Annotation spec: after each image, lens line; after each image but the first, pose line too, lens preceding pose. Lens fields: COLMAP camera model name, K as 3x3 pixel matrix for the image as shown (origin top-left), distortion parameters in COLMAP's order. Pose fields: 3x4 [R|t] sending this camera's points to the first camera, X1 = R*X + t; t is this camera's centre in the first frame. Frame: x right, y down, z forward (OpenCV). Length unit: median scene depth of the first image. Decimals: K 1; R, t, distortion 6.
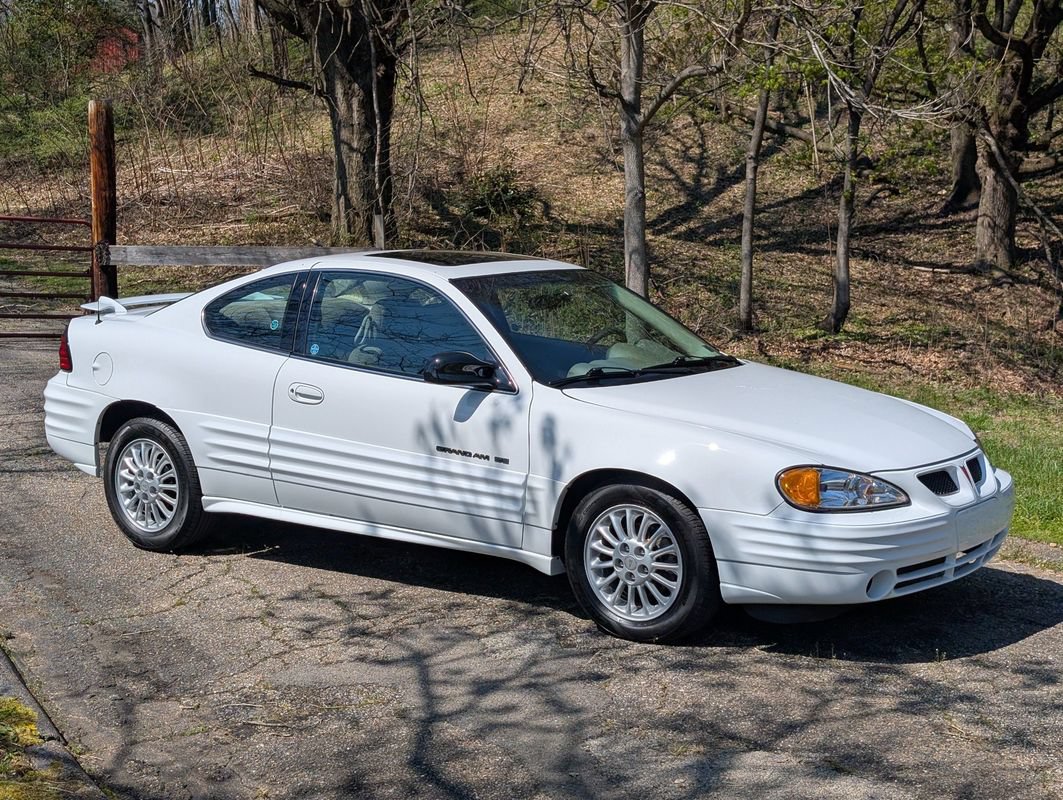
lens RADIAL K [[1663.2, 0, 550.6], [0, 1663.2, 379.1], [0, 0, 1]] dist [0.086253, 0.000000]
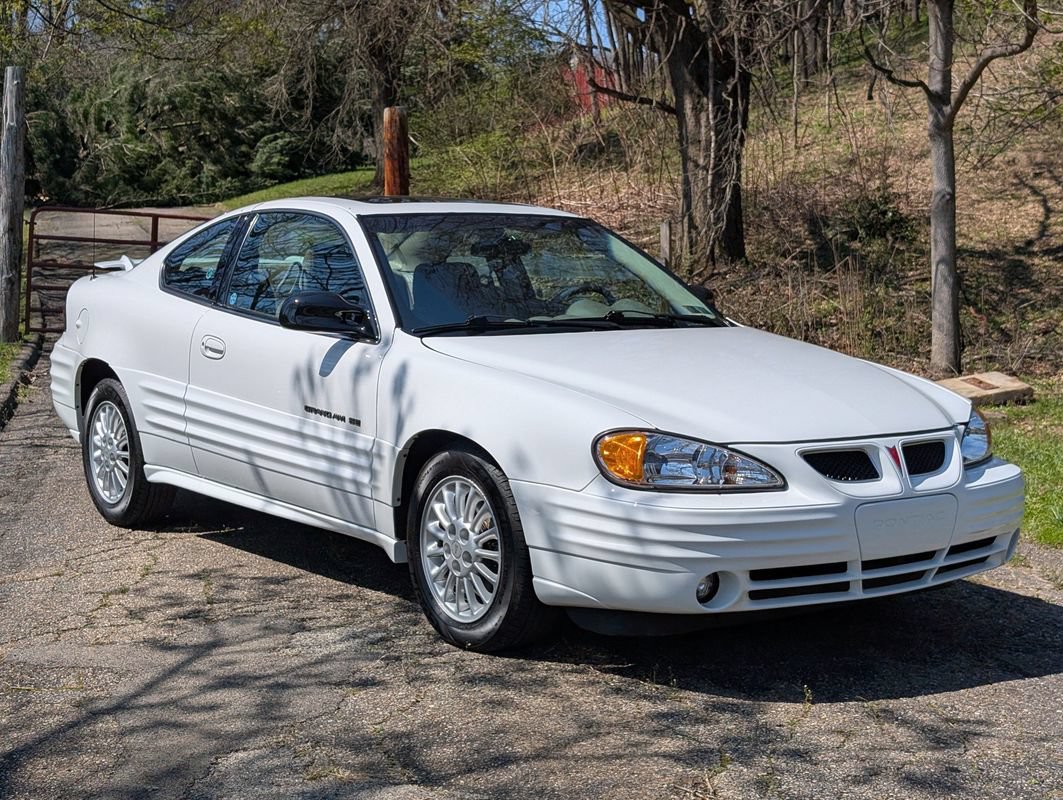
lens RADIAL K [[1663.2, 0, 537.5], [0, 1663.2, 380.2], [0, 0, 1]] dist [0.086253, 0.000000]
pose [[0.950861, 0.028257, -0.308326, 0.289962], [-0.038222, 0.998922, -0.026329, 0.042831], [0.307250, 0.036820, 0.950916, 0.215282]]
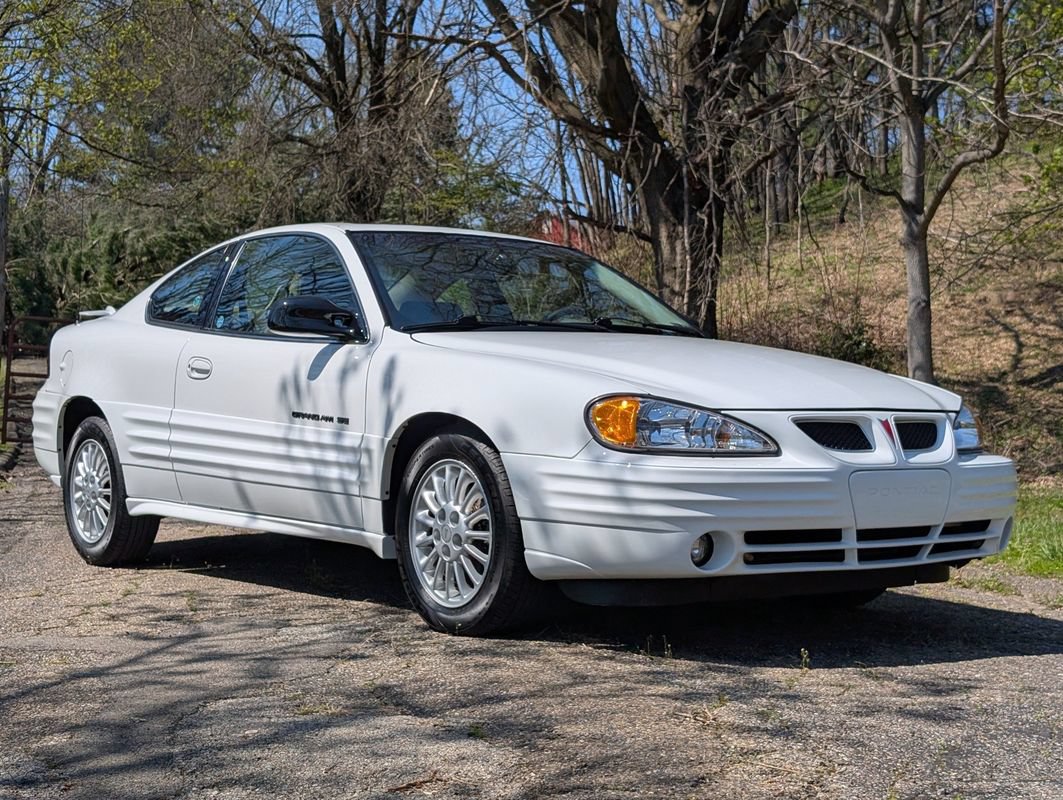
lens RADIAL K [[1663.2, 0, 527.2], [0, 1663.2, 409.0], [0, 0, 1]] dist [0.086253, 0.000000]
pose [[0.953863, 0.003816, -0.300218, 0.283510], [-0.038382, 0.993265, -0.109322, 0.120122], [0.297779, 0.115801, 0.947585, 0.220991]]
